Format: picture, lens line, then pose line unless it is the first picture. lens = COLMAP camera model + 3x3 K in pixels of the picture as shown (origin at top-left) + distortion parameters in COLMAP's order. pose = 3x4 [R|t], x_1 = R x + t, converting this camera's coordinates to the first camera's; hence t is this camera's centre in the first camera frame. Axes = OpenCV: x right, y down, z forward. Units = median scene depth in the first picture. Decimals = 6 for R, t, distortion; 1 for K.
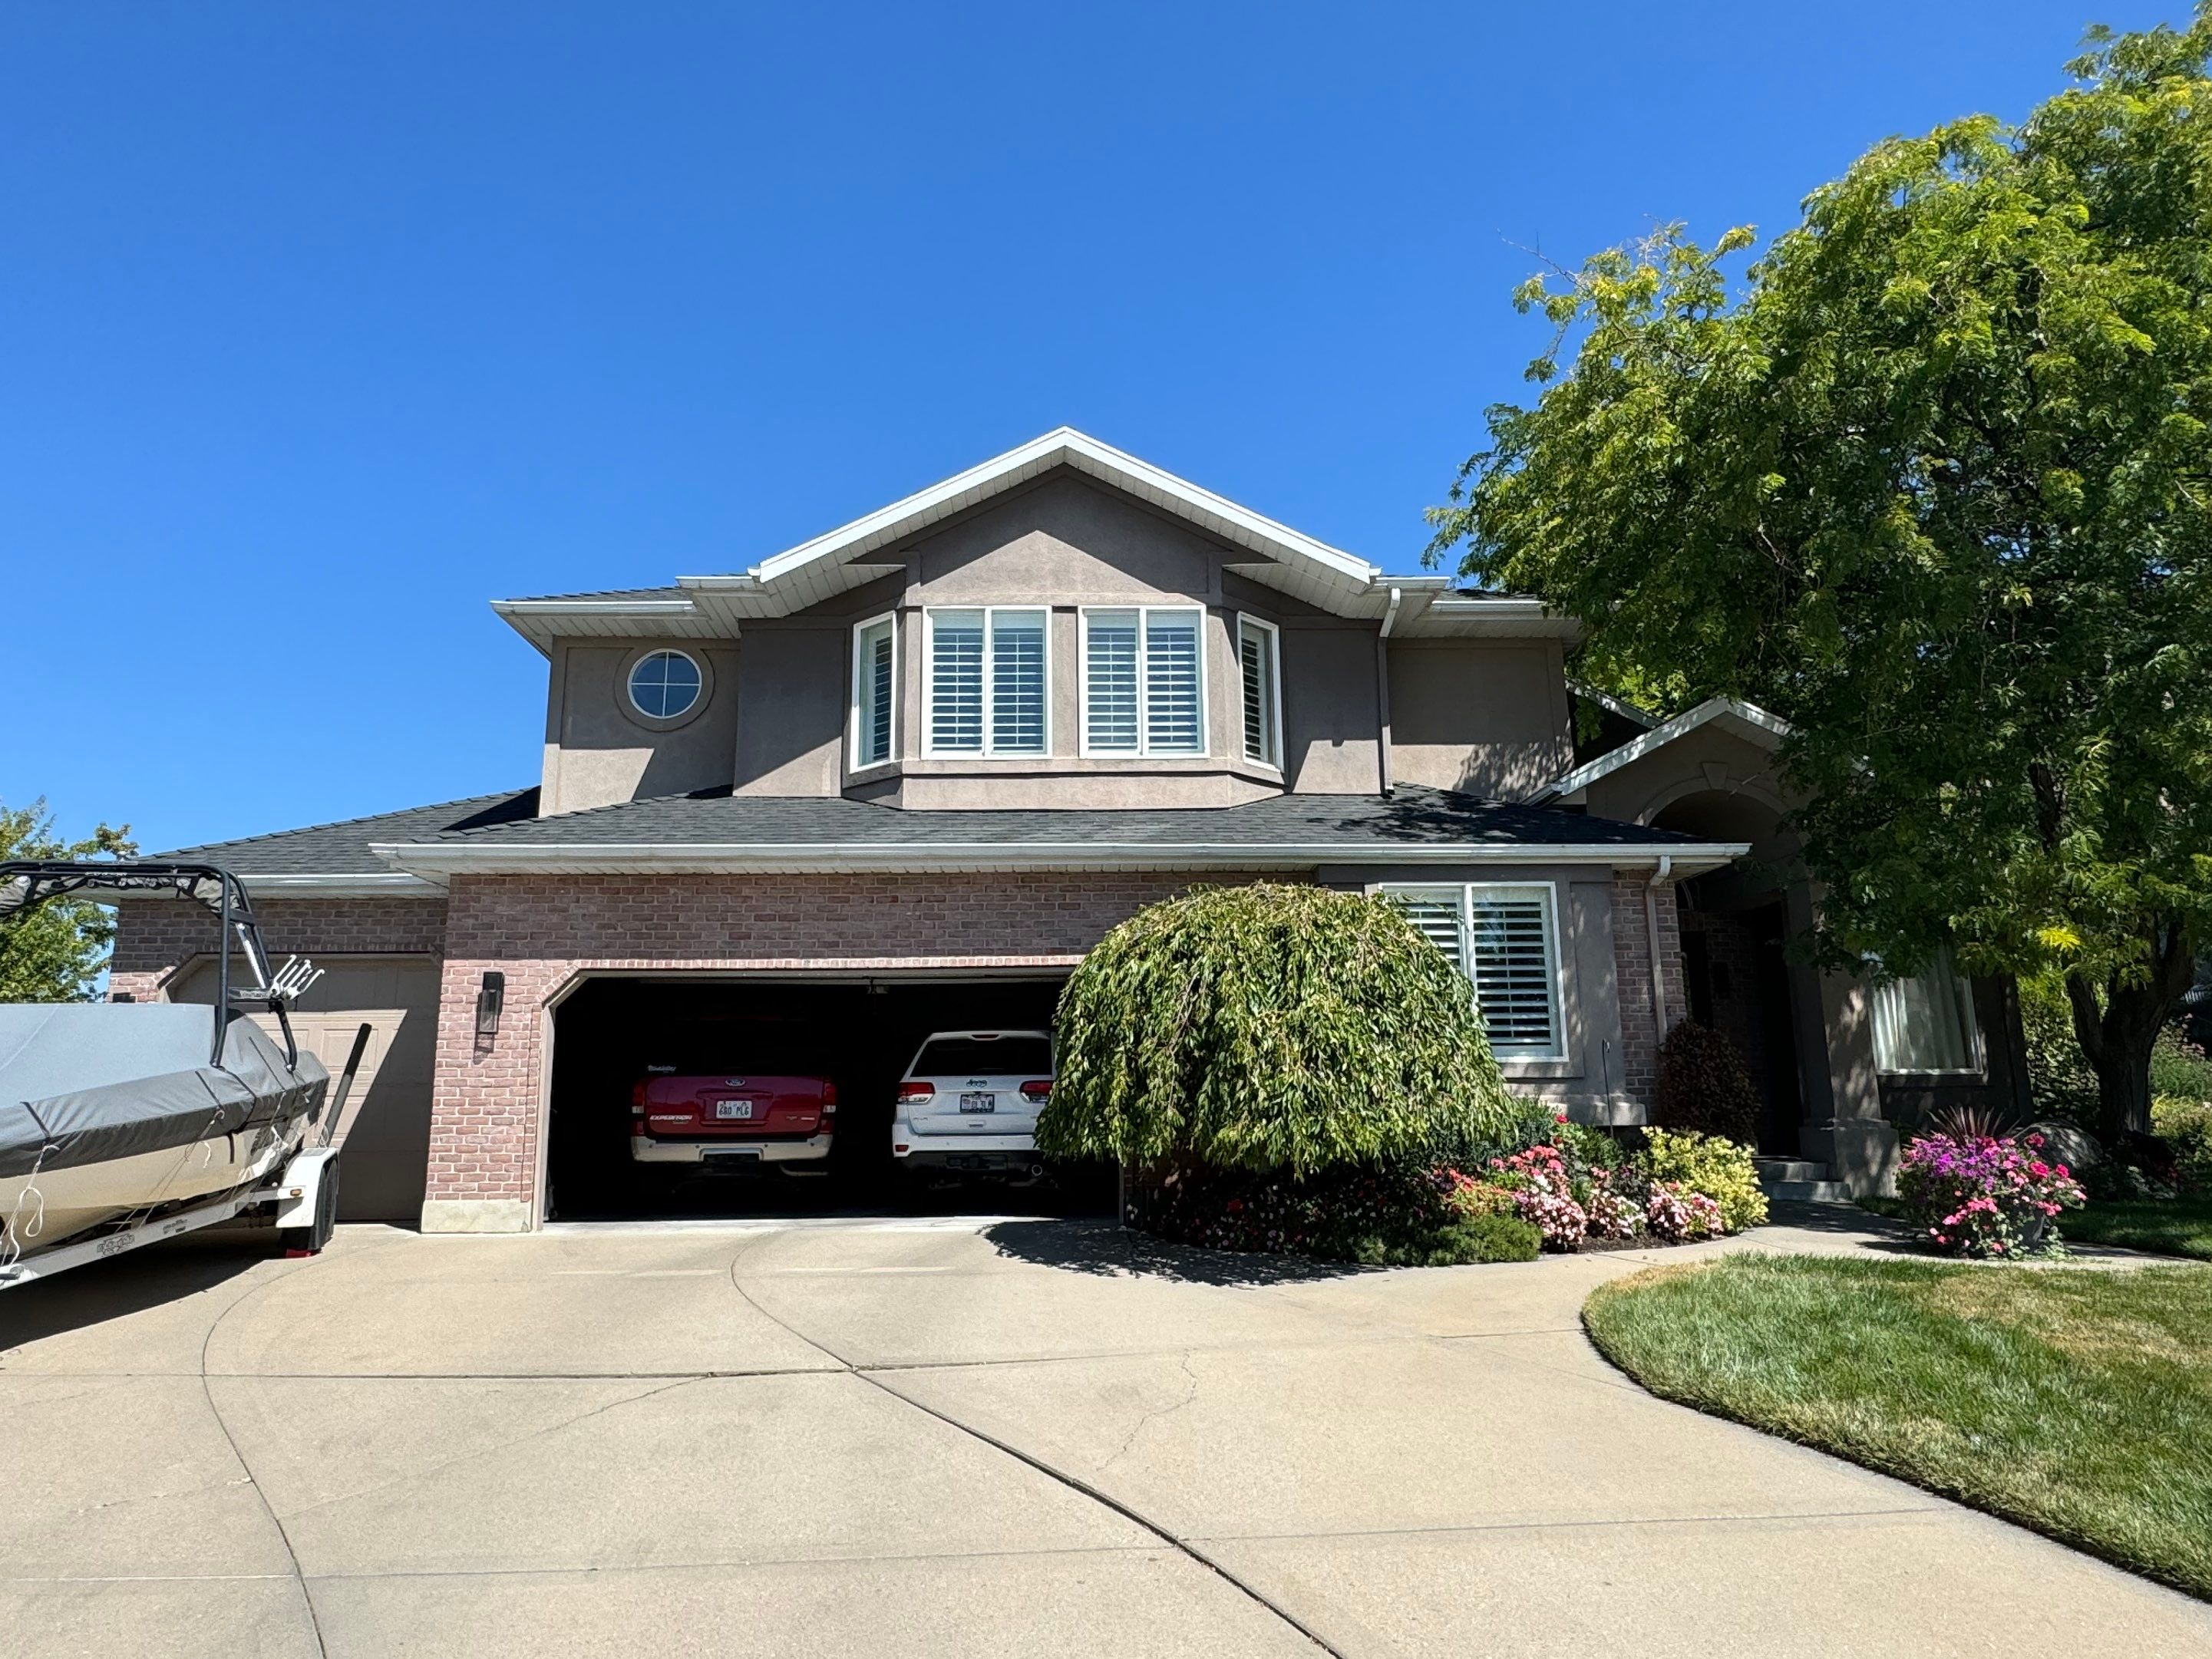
lens RADIAL K [[1401.7, 0, 1112.0], [0, 1401.7, 806.0], [0, 0, 1]] dist [0.116150, -0.134136]
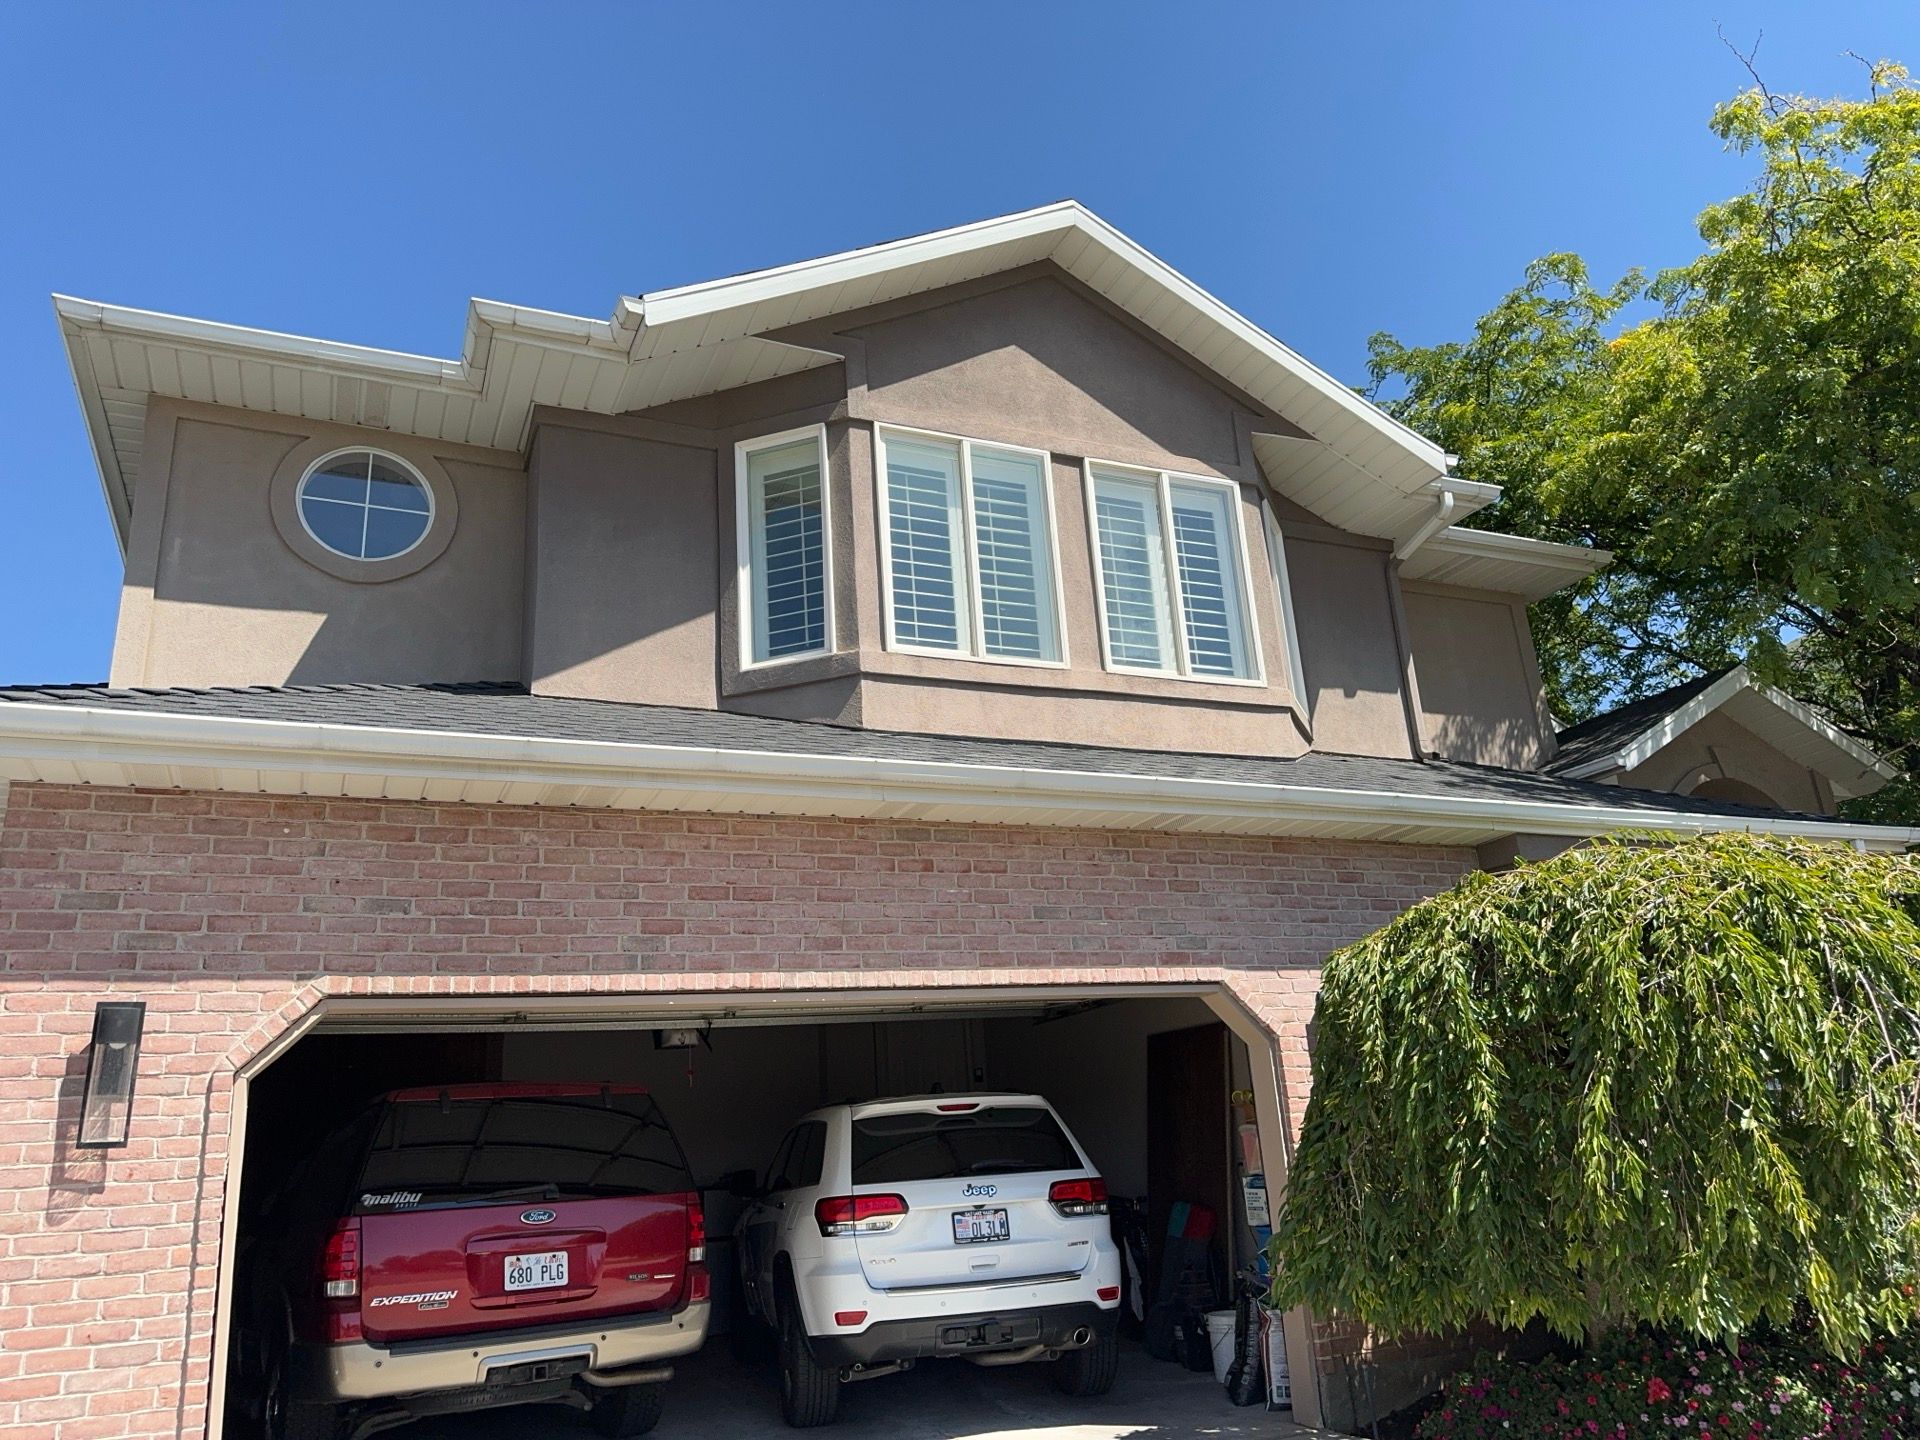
lens RADIAL K [[1289.8, 0, 960.0], [0, 1289.8, 720.0], [0, 0, 1]] dist [0.185386, -0.260915]
pose [[0.923258, 0.071109, 0.377542, -0.318430], [-0.029221, 0.992872, -0.115546, 0.062157], [-0.383067, 0.095647, 0.918755, 0.459499]]
